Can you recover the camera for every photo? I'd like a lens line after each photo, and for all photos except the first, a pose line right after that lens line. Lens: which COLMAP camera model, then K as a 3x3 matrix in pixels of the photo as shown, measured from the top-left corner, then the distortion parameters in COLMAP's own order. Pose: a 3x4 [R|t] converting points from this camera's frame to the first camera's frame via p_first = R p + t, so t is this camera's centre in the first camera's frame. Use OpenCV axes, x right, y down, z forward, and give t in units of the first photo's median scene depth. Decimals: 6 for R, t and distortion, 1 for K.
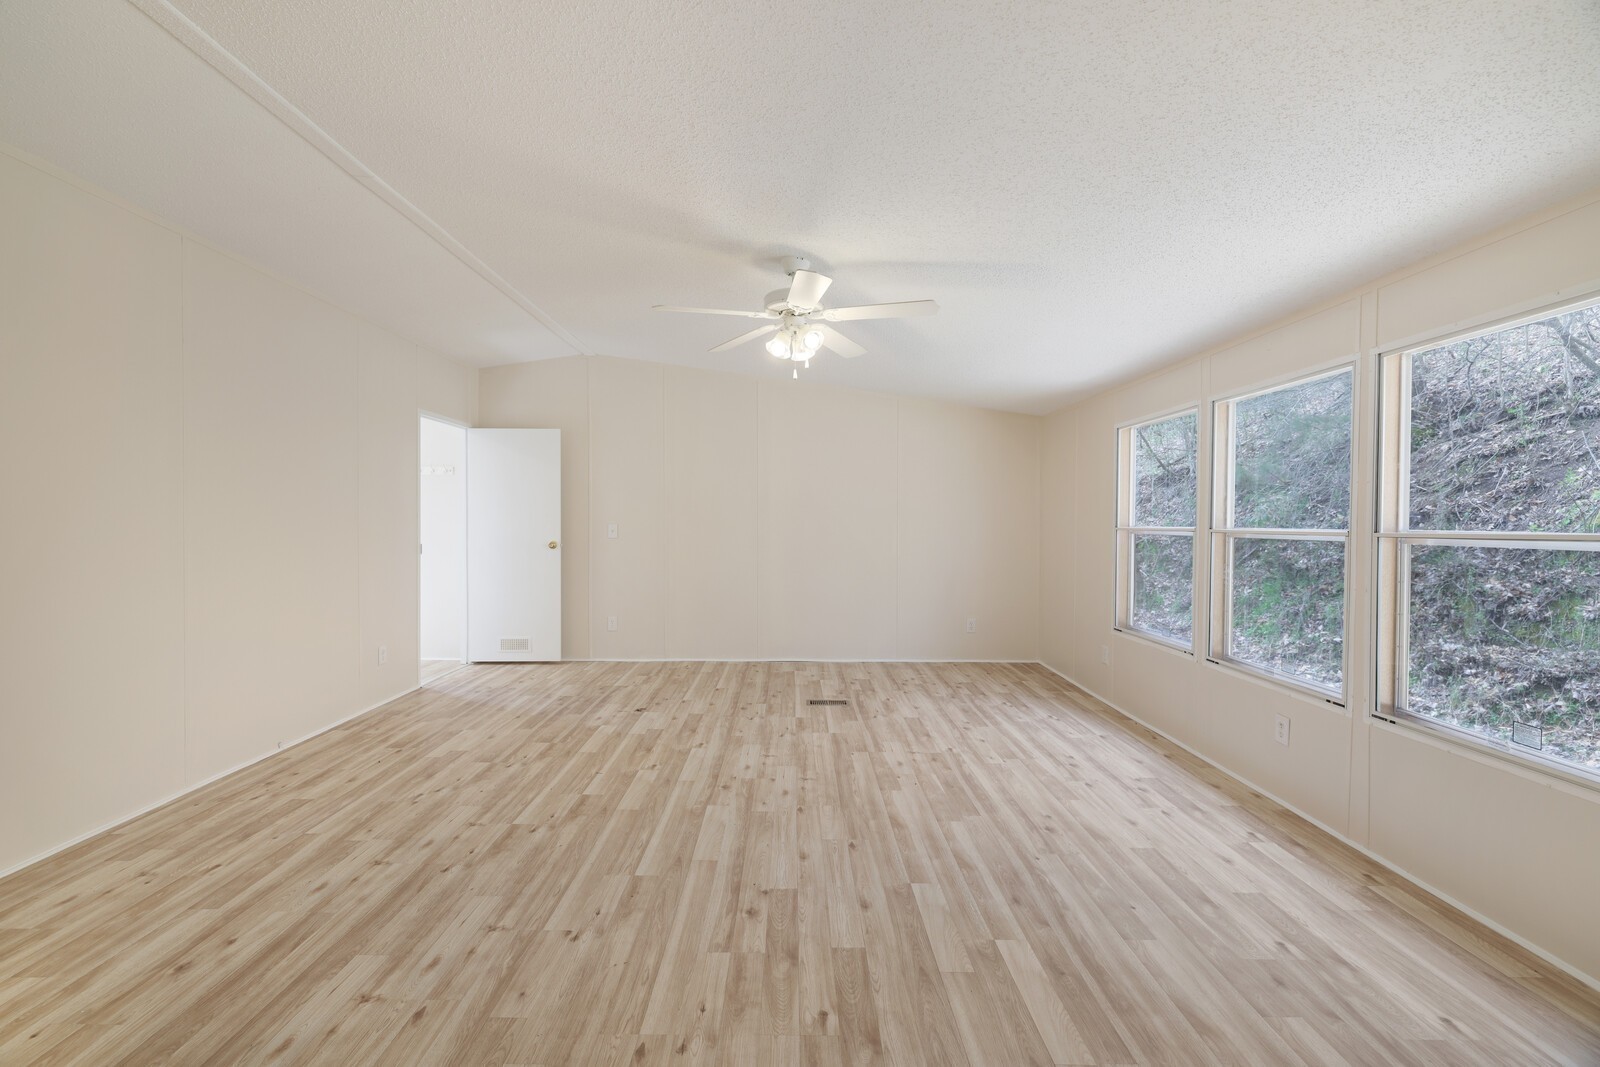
lens RADIAL K [[672.8, 0, 798.8], [0, 672.8, 524.5], [0, 0, 1]] dist [0.001194, 0.000209]
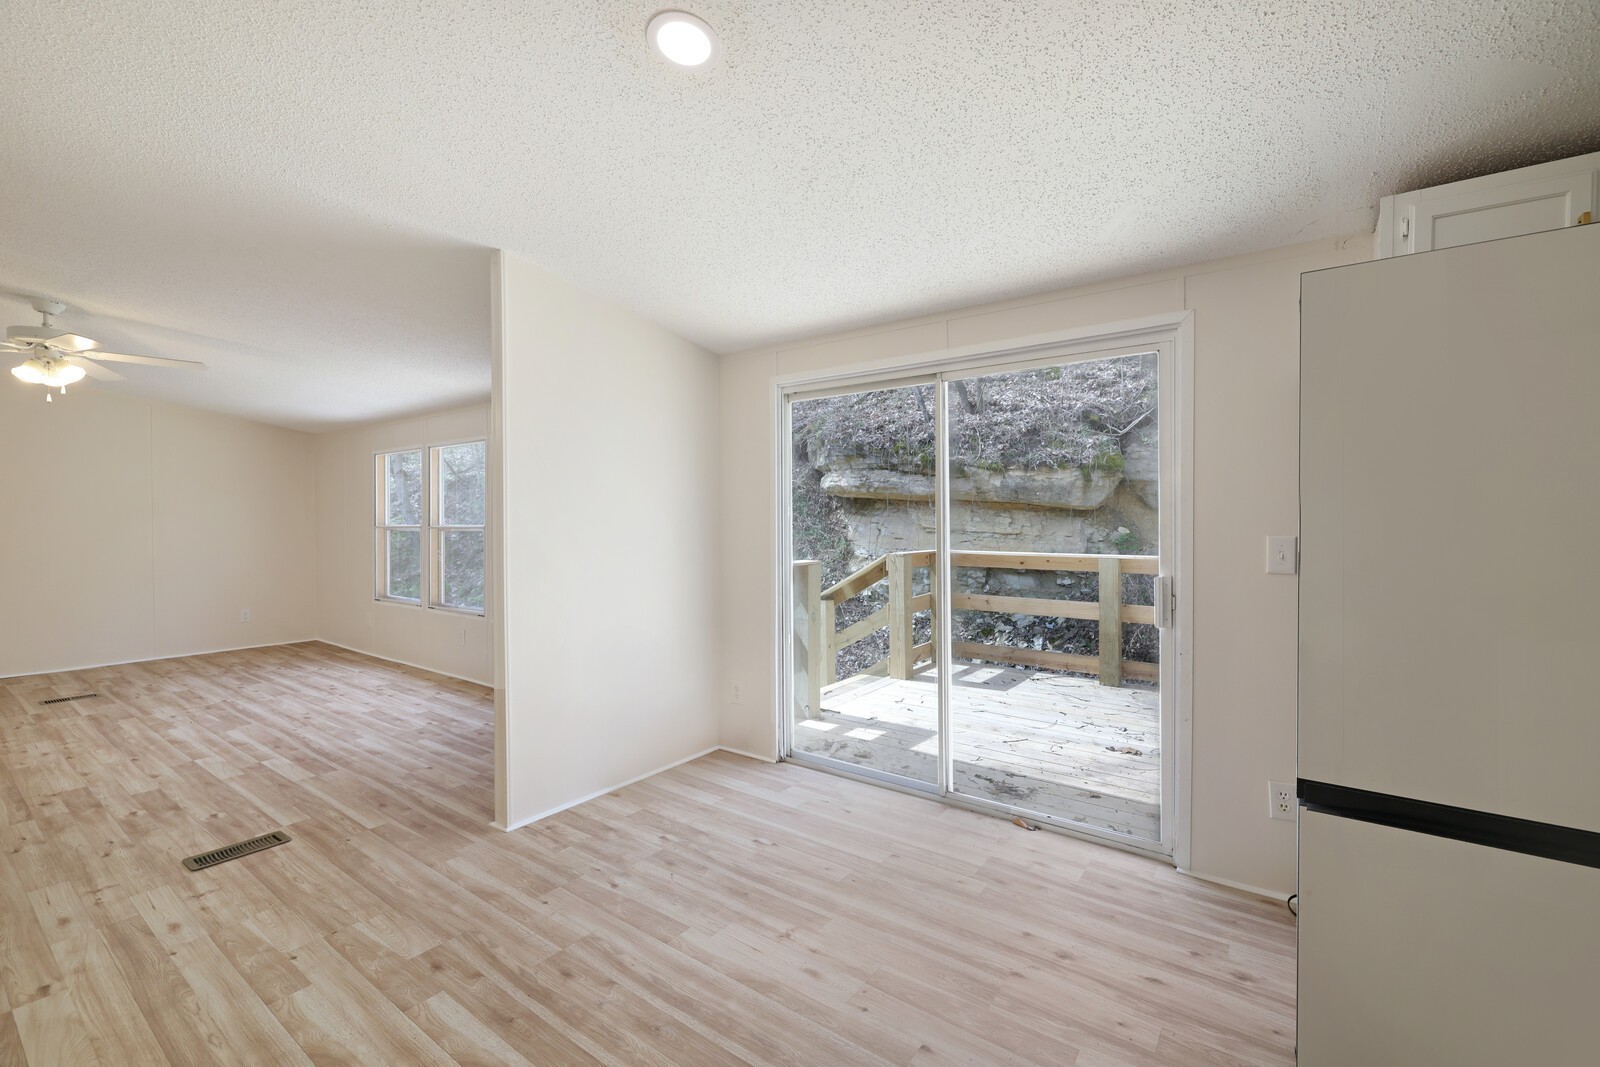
lens RADIAL K [[667.4, 0, 793.3], [0, 667.4, 528.8], [0, 0, 1]] dist [0.001735, 0.000487]
pose [[0.594543, -0.014612, 0.803931, -0.175456], [0.009220, 0.999893, 0.011355, 0.003776], [-0.804011, 0.000661, 0.594614, -0.737243]]
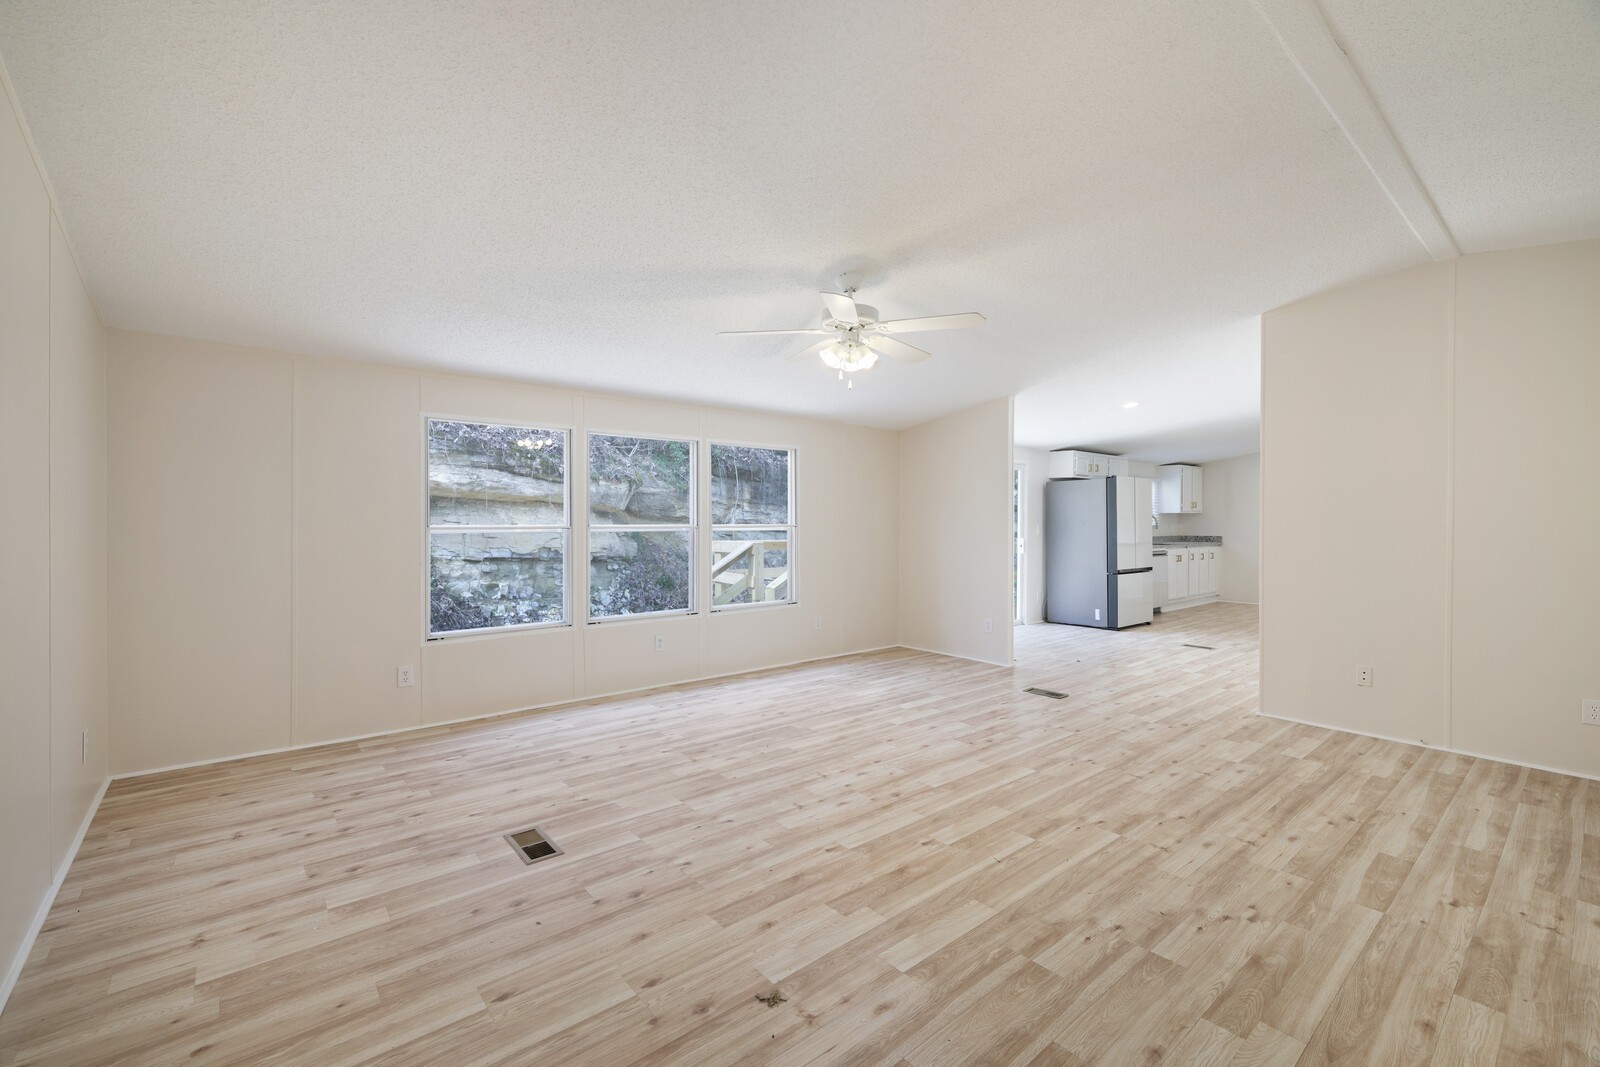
lens RADIAL K [[667.4, 0, 793.3], [0, 667.4, 528.8], [0, 0, 1]] dist [0.001735, 0.000487]
pose [[-0.627690, -0.014435, 0.778329, -0.764979], [-0.000434, 0.999834, 0.018193, -0.011708], [-0.778463, 0.011082, -0.627592, 1.725008]]
